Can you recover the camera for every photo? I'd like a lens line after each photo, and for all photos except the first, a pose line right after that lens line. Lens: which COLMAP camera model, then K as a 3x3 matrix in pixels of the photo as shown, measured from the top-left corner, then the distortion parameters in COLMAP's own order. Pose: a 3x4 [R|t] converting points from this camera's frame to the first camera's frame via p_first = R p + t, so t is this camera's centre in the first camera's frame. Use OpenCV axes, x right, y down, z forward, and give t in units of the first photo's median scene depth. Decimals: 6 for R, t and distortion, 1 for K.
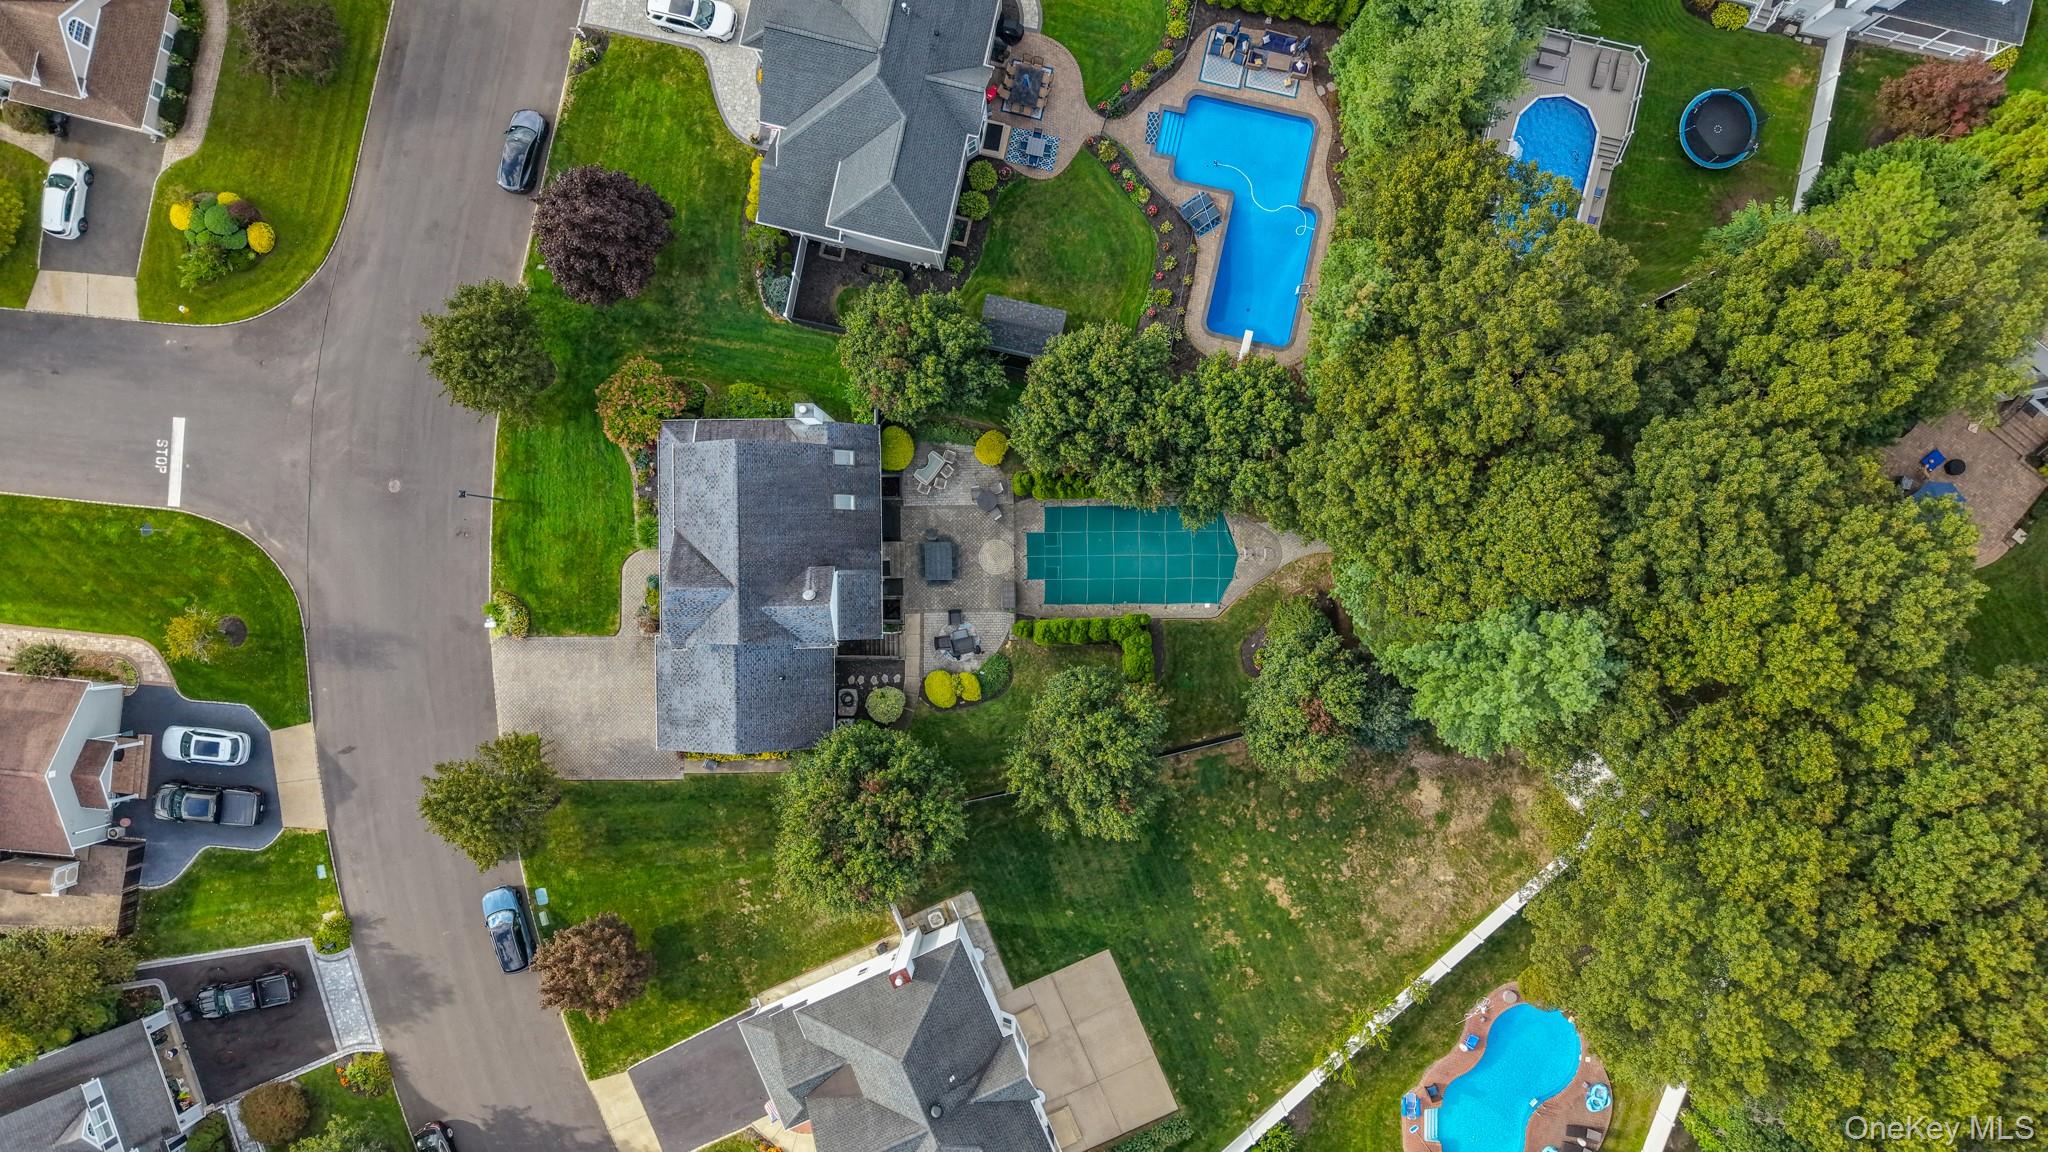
lens RADIAL K [[1393.6, 0, 1045.0], [0, 1393.6, 583.4], [0, 0, 1]] dist [0.021560, -0.027036]
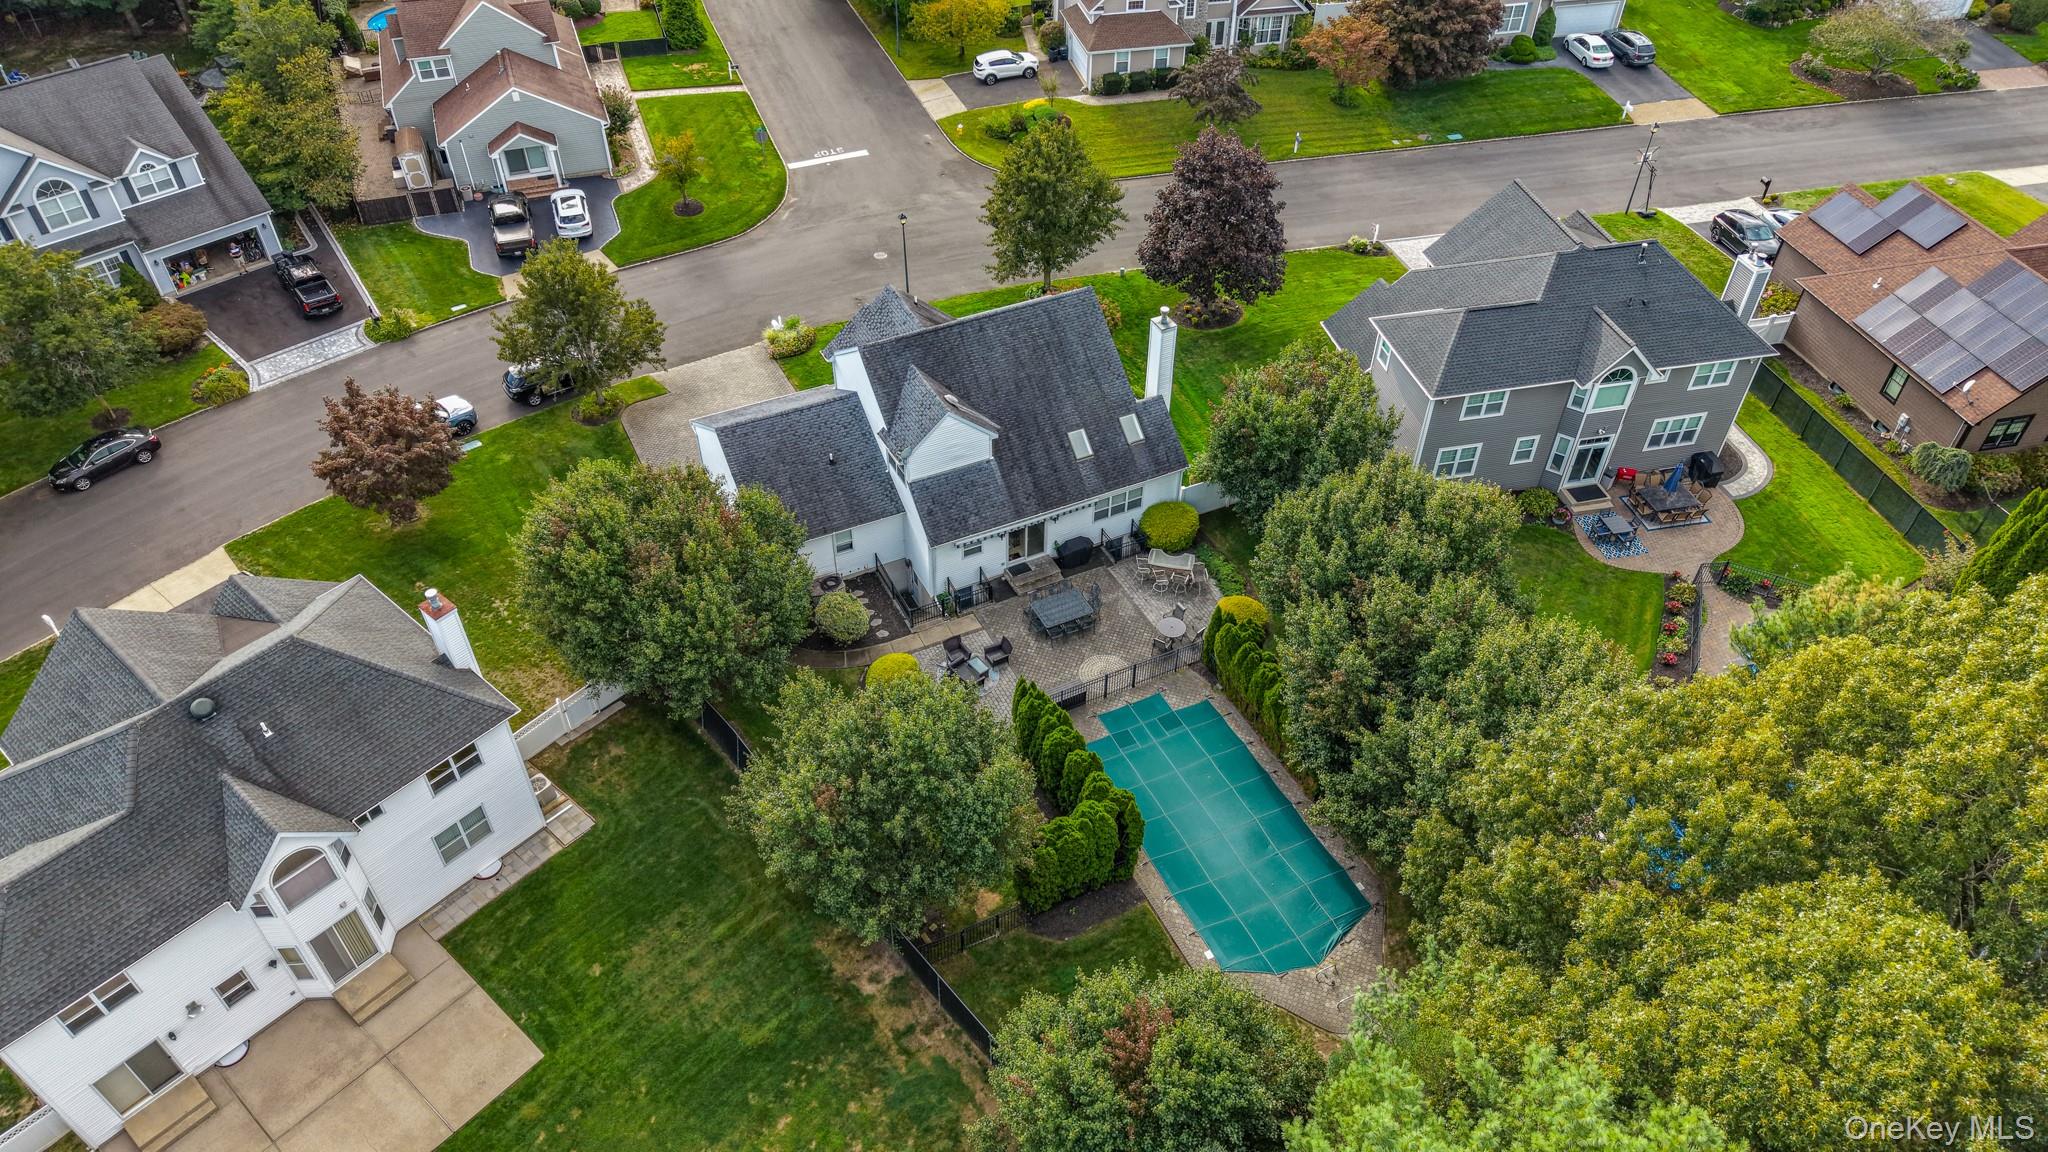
lens RADIAL K [[1393.6, 0, 1027.4], [0, 1393.6, 579.6], [0, 0, 1]] dist [0.021560, -0.027036]
pose [[0.433182, 0.601967, -0.670813, 0.375875], [-0.901274, 0.282990, -0.328058, 0.224898], [-0.007647, 0.746695, 0.665123, 0.527795]]
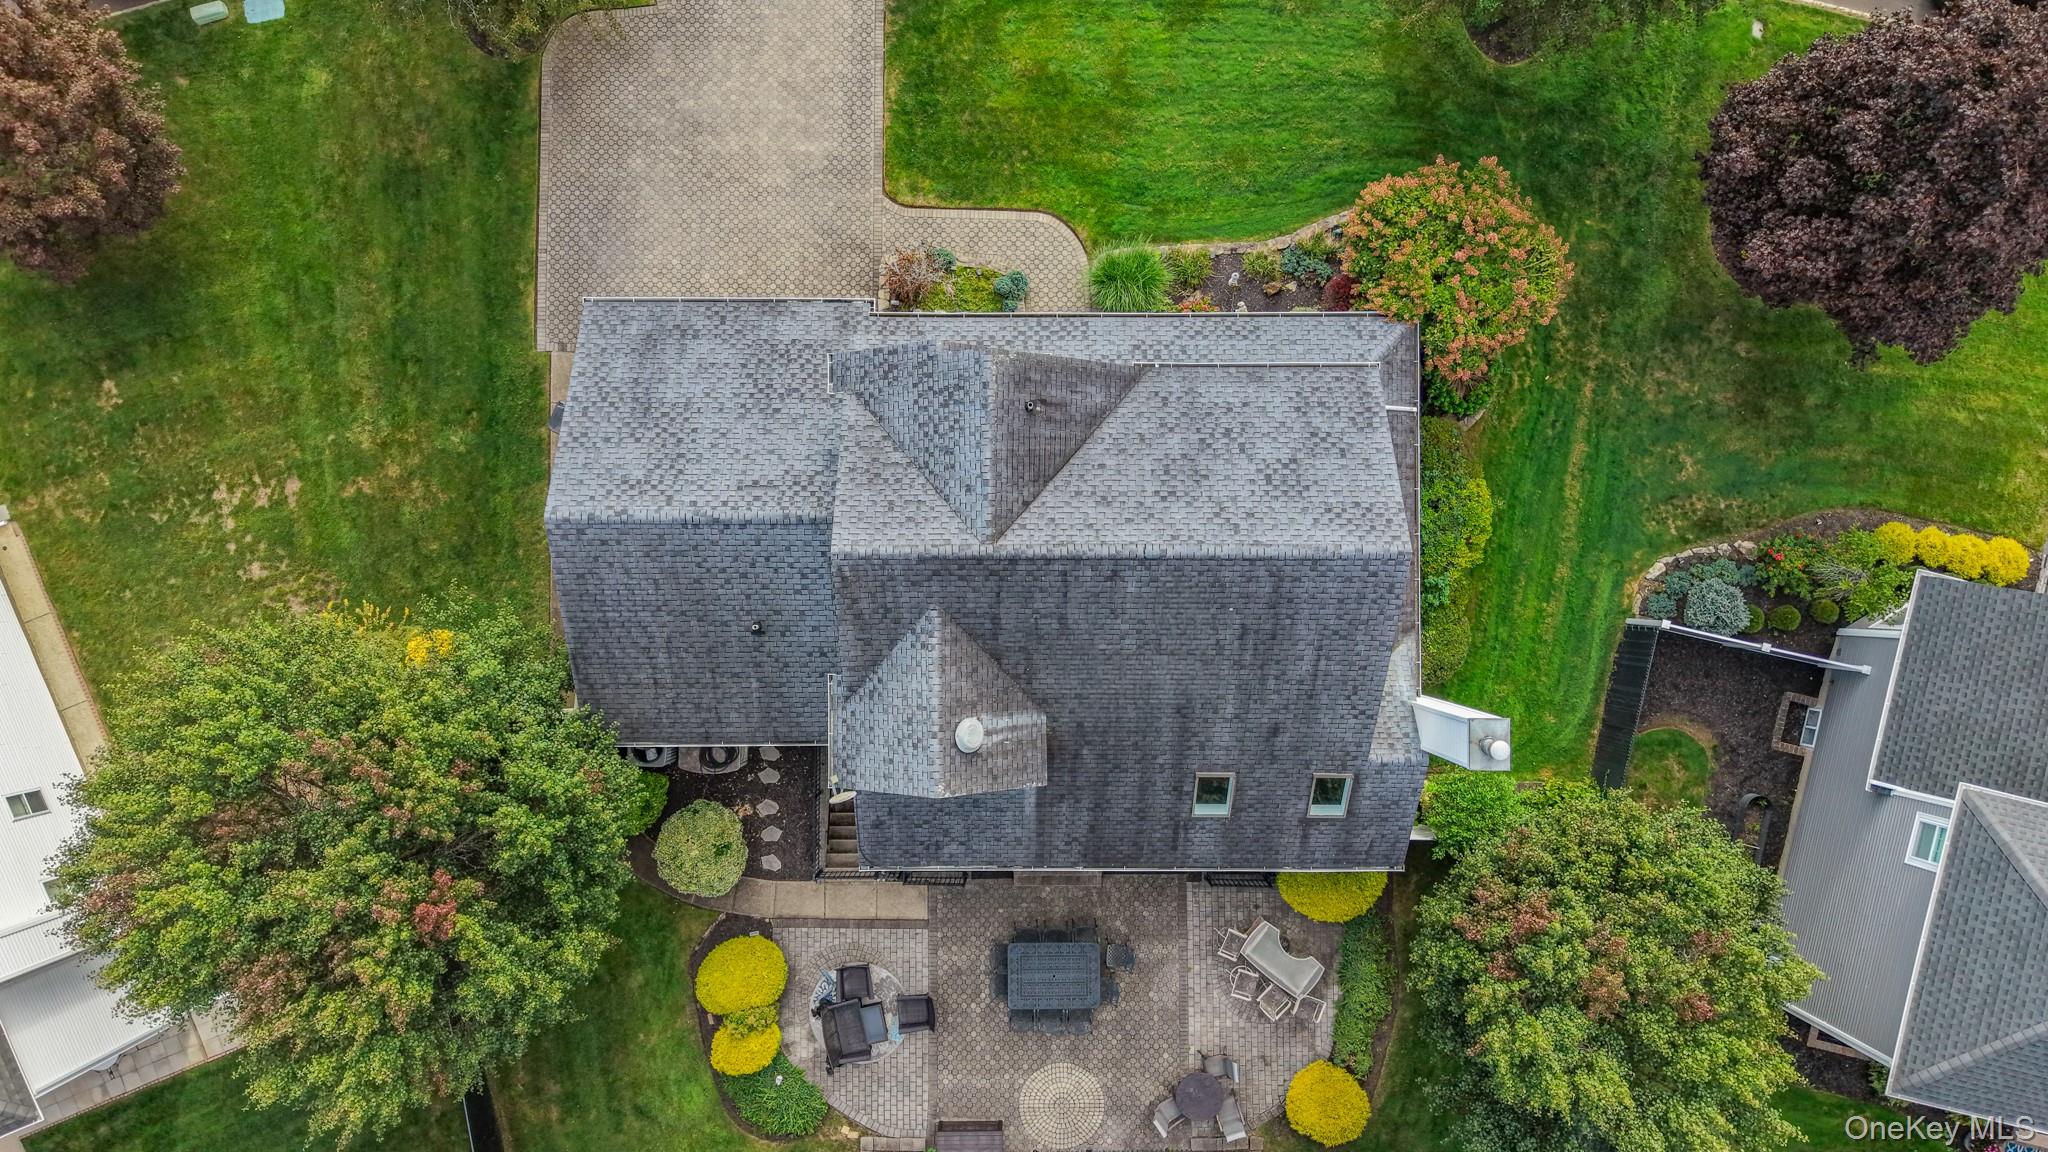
lens RADIAL K [[1393.6, 0, 1020.4], [0, 1393.6, 556.7], [0, 0, 1]] dist [0.021560, -0.027036]
pose [[-0.010106, 0.999798, -0.017394, -0.193475], [-0.999844, -0.010356, -0.014337, 0.000679], [-0.014514, 0.017246, 0.999746, 0.587090]]
